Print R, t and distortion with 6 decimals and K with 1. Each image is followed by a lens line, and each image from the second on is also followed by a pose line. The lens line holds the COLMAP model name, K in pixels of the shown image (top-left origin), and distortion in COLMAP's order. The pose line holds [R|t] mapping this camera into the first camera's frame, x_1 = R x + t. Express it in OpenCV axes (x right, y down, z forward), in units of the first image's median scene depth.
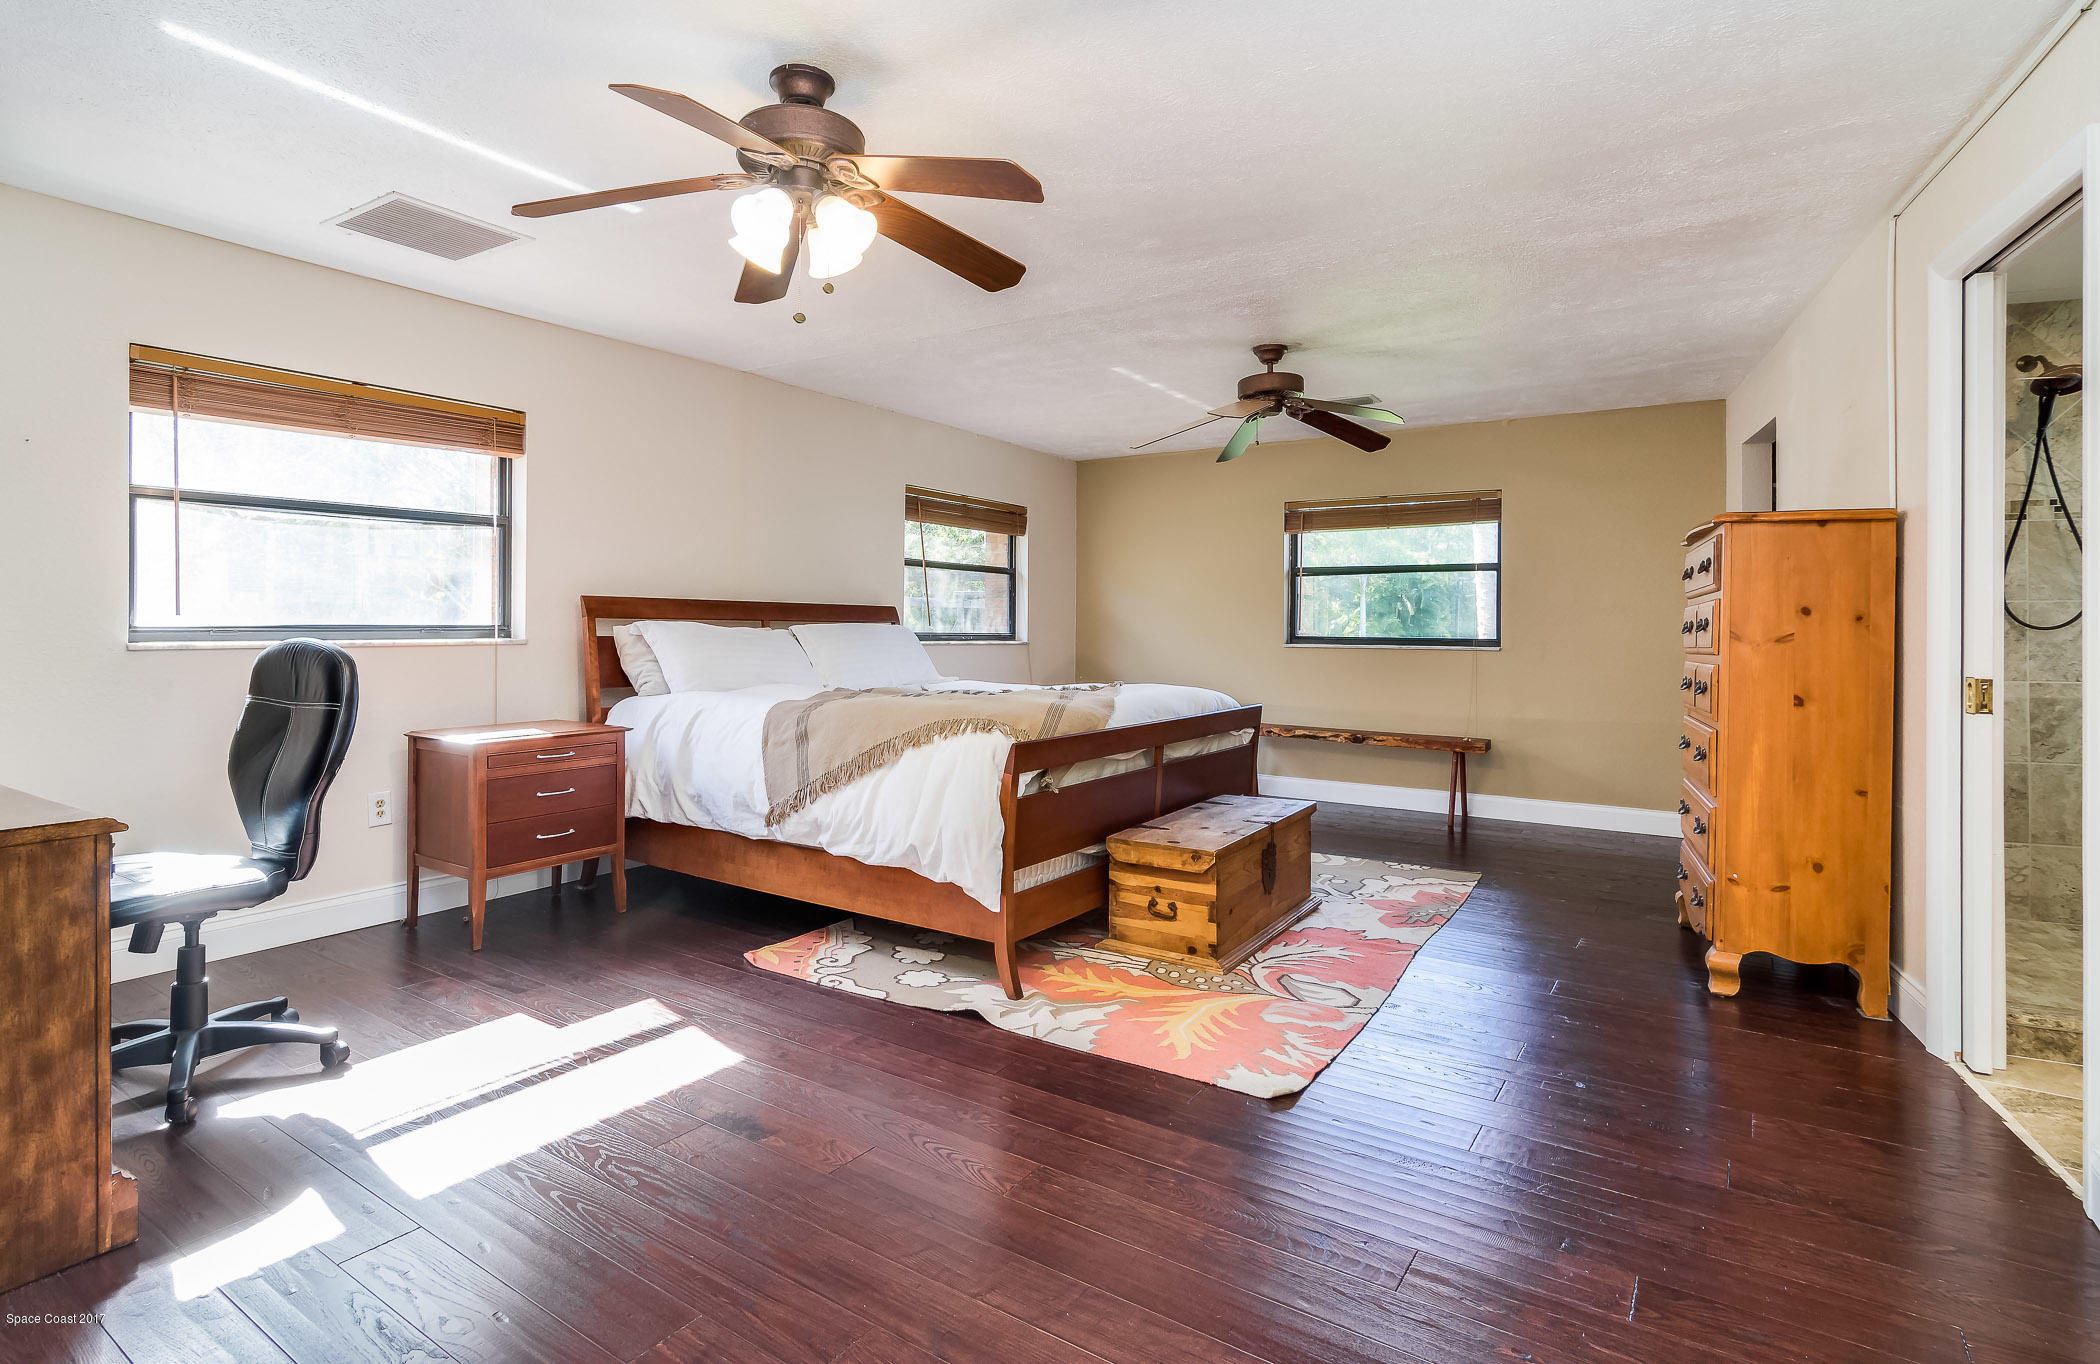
lens RADIAL K [[1044.4, 0, 1003.8], [0, 1044.4, 619.4], [0, 0, 1]] dist [-0.000733, -0.000235]
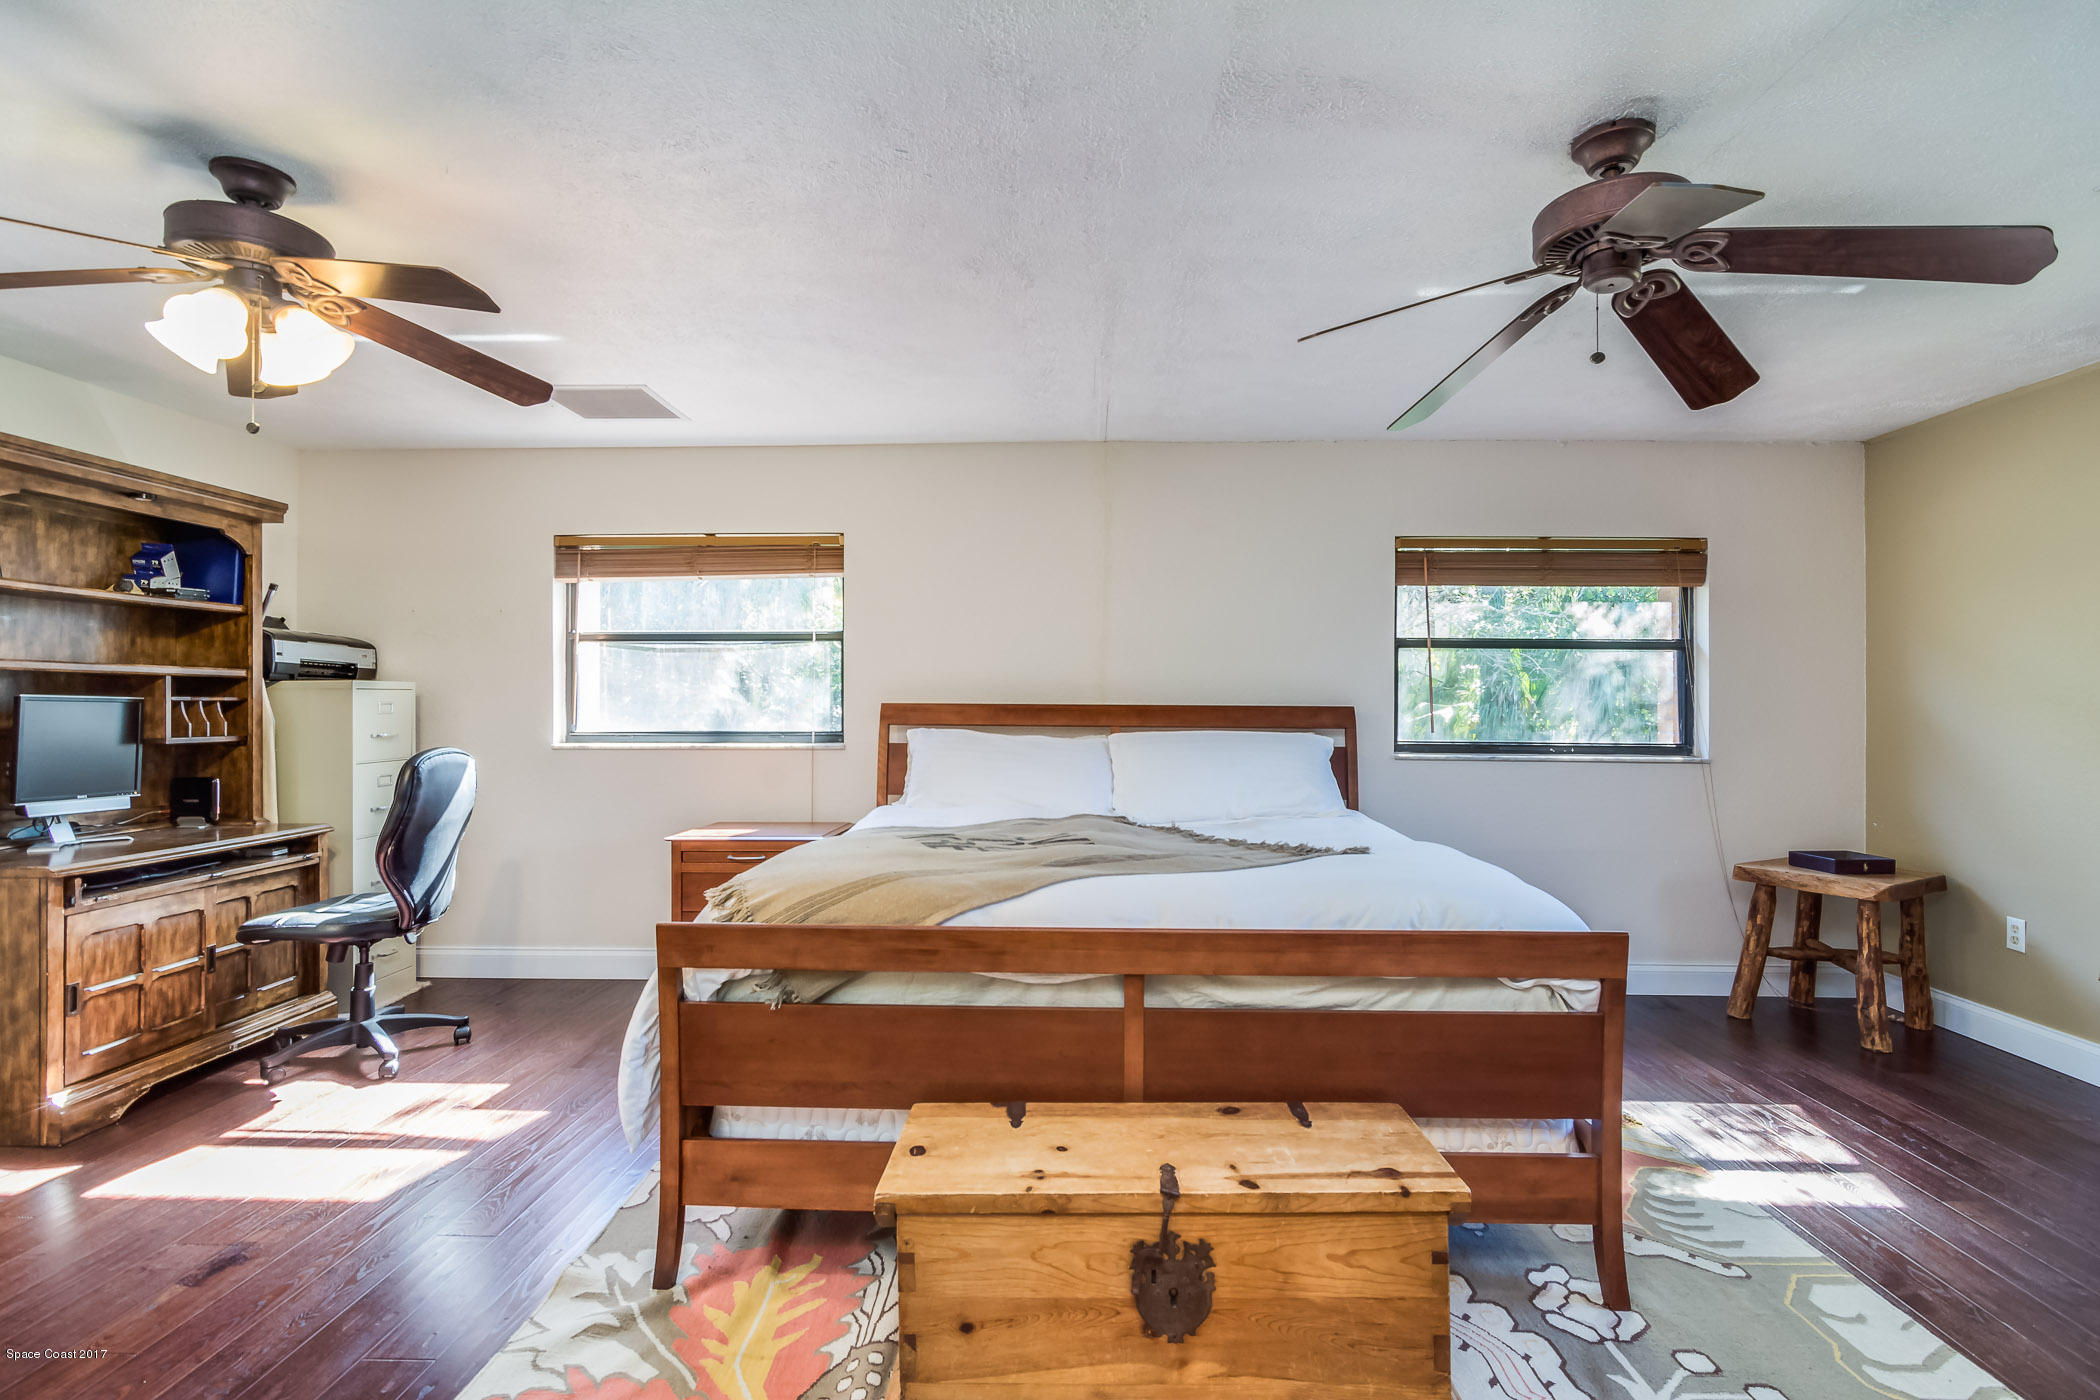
lens RADIAL K [[1006.9, 0, 1050.0], [0, 1006.9, 700.0], [0, 0, 1]] dist [0.000858, 0.000770]
pose [[0.543711, -0.006928, -0.839244, 0.589285], [0.004778, 0.999975, -0.005159, -0.022754], [0.839259, -0.001205, 0.543730, 0.688073]]
